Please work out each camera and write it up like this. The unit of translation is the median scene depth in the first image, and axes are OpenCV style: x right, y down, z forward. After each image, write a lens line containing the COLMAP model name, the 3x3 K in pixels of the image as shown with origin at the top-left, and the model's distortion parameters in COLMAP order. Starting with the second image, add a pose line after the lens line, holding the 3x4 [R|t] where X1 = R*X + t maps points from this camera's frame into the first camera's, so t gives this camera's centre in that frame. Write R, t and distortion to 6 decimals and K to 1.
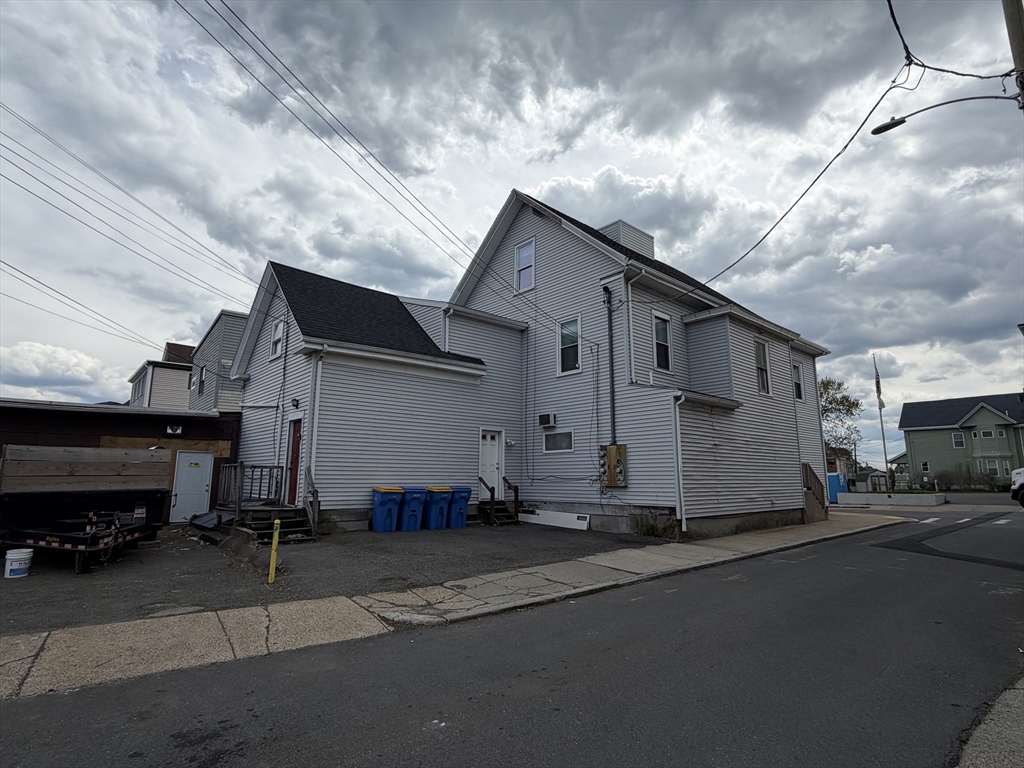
lens RADIAL K [[529.3, 0, 512.0], [0, 529.3, 384.0], [0, 0, 1]] dist [-0.001038, -0.002328]
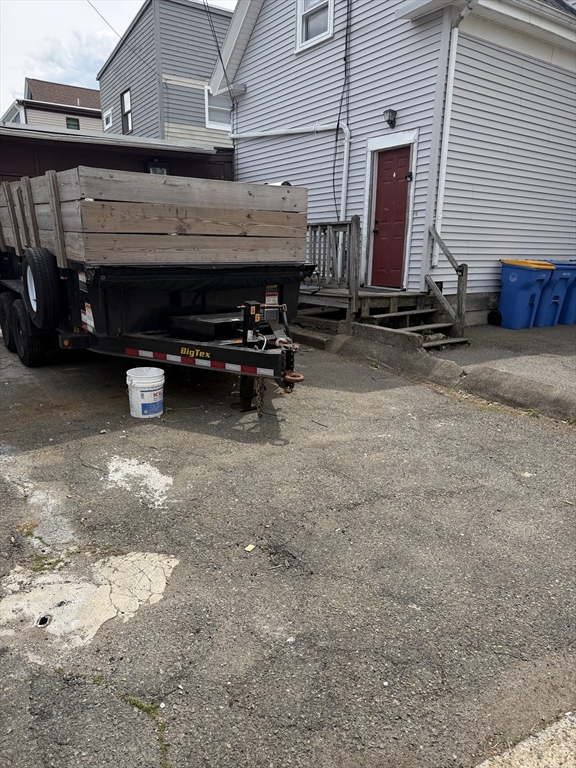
lens RADIAL K [[536.2, 0, 289.9], [0, 536.2, 380.2], [0, 0, 1]] dist [0.126840, -0.191054]
pose [[0.992442, 0.038875, -0.116396, -0.491318], [0.010753, 0.917300, 0.398053, 0.068733], [0.122245, -0.396296, 0.909948, 0.343046]]
